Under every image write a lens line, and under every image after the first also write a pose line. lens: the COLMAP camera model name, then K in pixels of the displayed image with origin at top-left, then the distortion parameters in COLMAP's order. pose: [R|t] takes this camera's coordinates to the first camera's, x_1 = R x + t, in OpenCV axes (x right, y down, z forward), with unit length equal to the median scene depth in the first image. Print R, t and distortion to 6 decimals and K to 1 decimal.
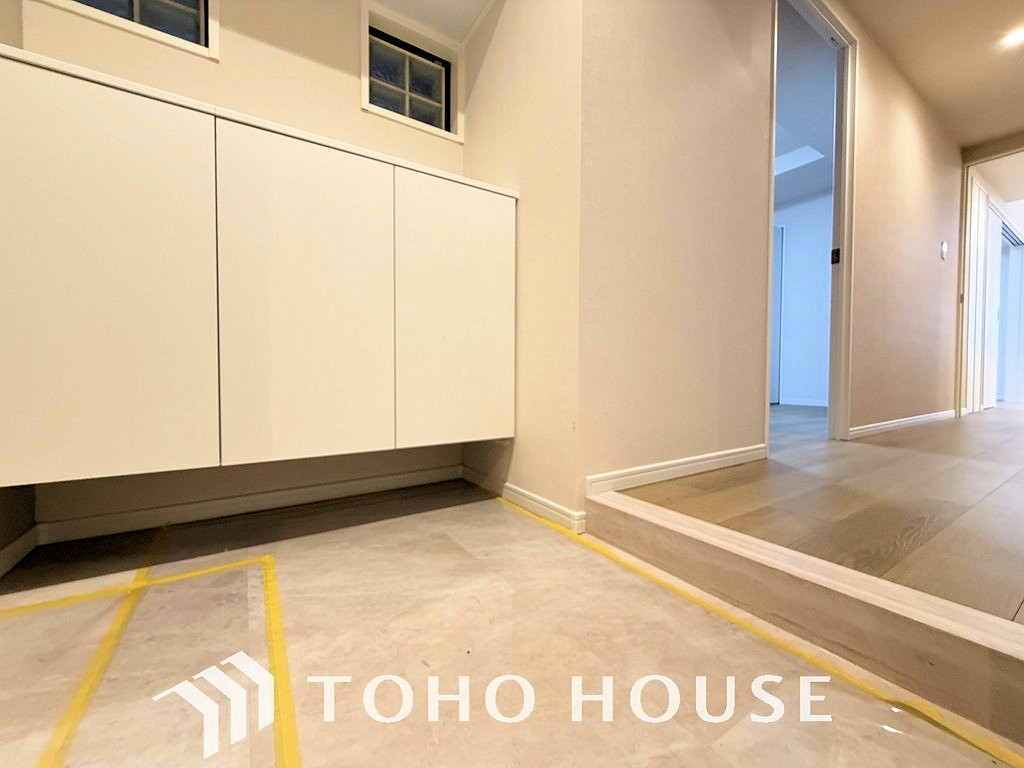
lens RADIAL K [[409.4, 0, 508.9], [0, 409.4, 383.9], [0, 0, 1]] dist [0.000183, -0.000316]
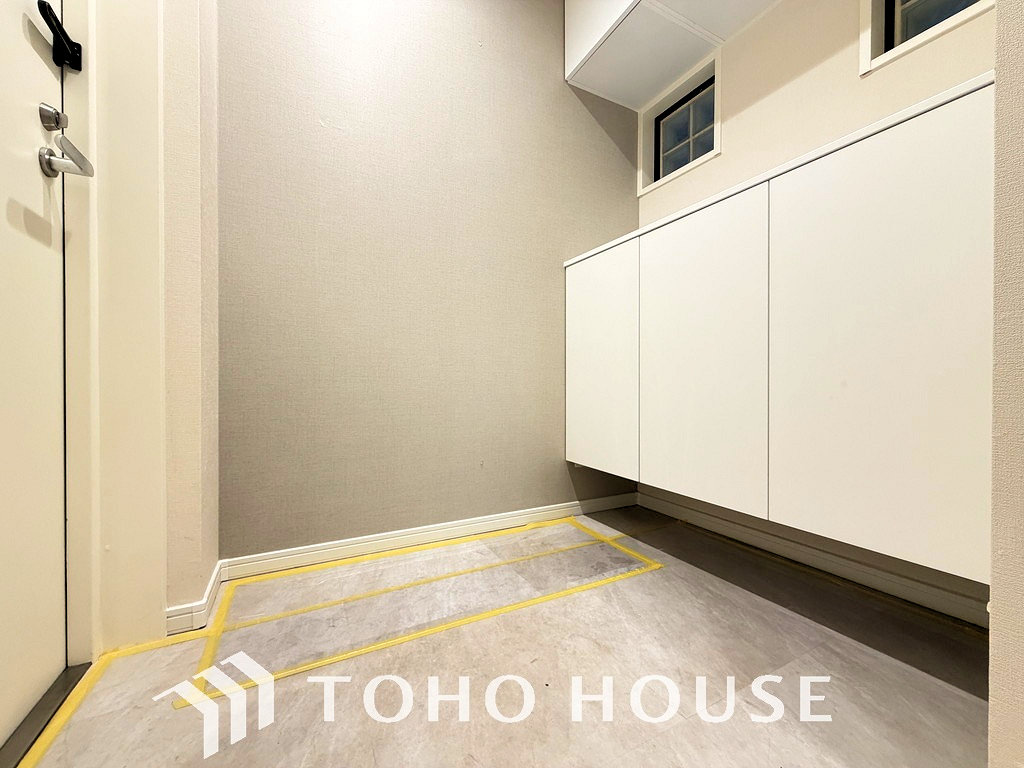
lens RADIAL K [[409.4, 0, 508.9], [0, 409.4, 383.9], [0, 0, 1]] dist [0.000183, -0.000316]
pose [[-0.096629, 0.003205, -0.995315, 0.698007], [-0.029428, 0.999548, 0.006075, -0.125165], [0.994885, 0.029878, -0.096491, 0.650063]]
